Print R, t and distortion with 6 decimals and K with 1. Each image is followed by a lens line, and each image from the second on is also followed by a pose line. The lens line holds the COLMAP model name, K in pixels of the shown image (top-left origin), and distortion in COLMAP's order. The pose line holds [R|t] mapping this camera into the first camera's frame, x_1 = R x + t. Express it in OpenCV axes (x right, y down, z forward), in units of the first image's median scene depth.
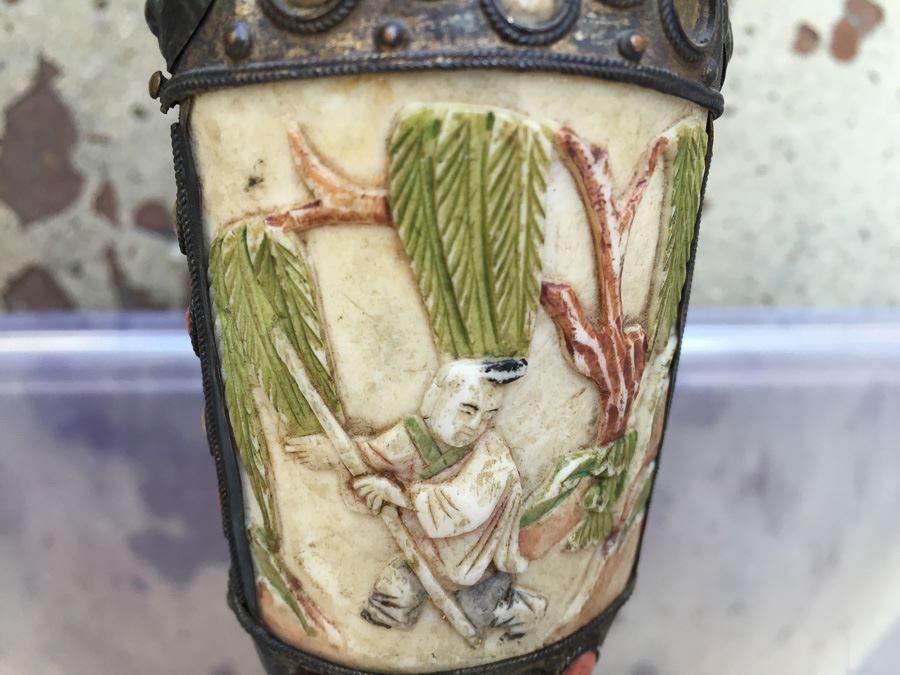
lens RADIAL K [[837.7, 0, 447.6], [0, 837.7, 337.7], [0, 0, 1]] dist [-0.005165, 0.000000]
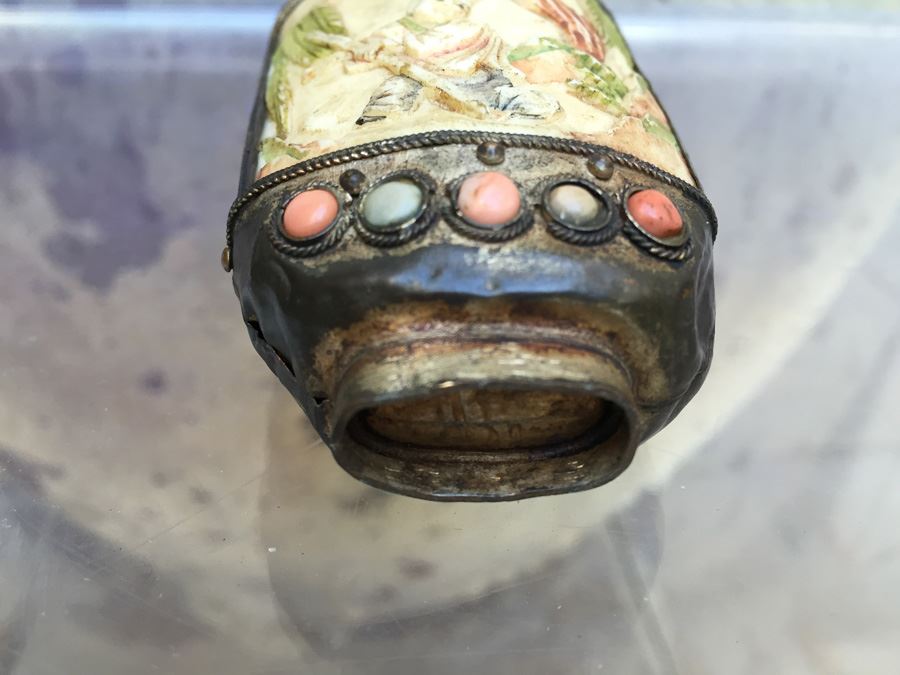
lens RADIAL K [[837.7, 0, 445.8], [0, 837.7, 360.6], [0, 0, 1]] dist [-0.005165, 0.000000]
pose [[0.998699, -0.009802, 0.050033, 0.192742], [-0.003269, 0.967019, 0.254684, 0.364995], [-0.050879, -0.254516, 0.965729, -0.188223]]
